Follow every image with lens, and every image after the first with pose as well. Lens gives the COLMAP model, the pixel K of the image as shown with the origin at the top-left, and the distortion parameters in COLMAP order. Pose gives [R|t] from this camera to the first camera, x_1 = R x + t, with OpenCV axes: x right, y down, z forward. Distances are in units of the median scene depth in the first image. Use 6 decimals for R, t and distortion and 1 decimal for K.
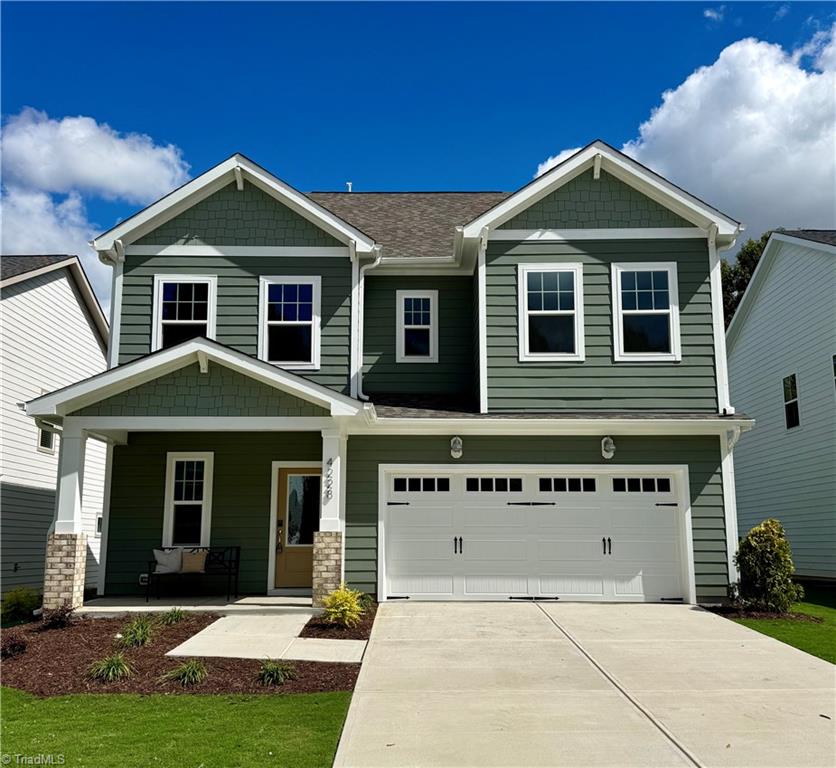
lens RADIAL K [[811.8, 0, 419.5], [0, 811.8, 406.9], [0, 0, 1]] dist [0.139428, -0.325935]
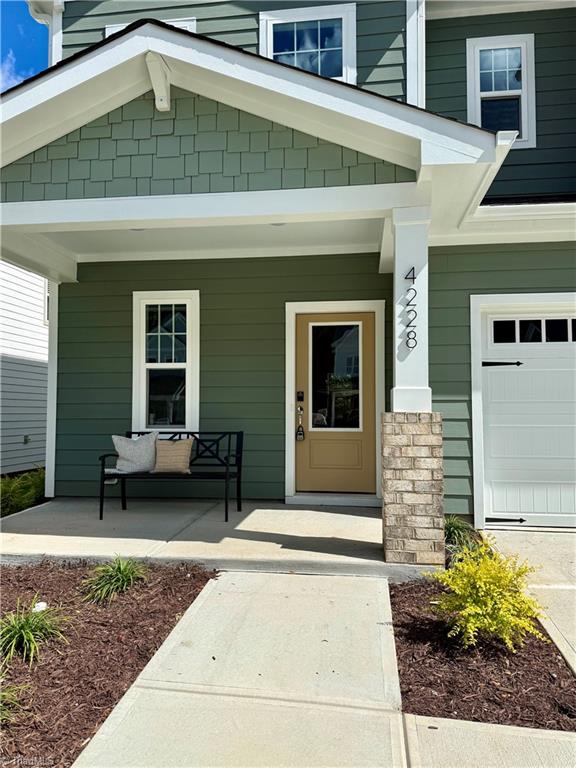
lens RADIAL K [[578.9, 0, 288.0], [0, 578.9, 384.0], [0, 0, 1]] dist [0.004070, 0.000616]
pose [[0.990263, -0.005039, -0.139115, -0.120601], [0.021640, 0.992768, 0.118084, 0.080541], [0.137514, -0.119944, 0.983211, 0.563839]]
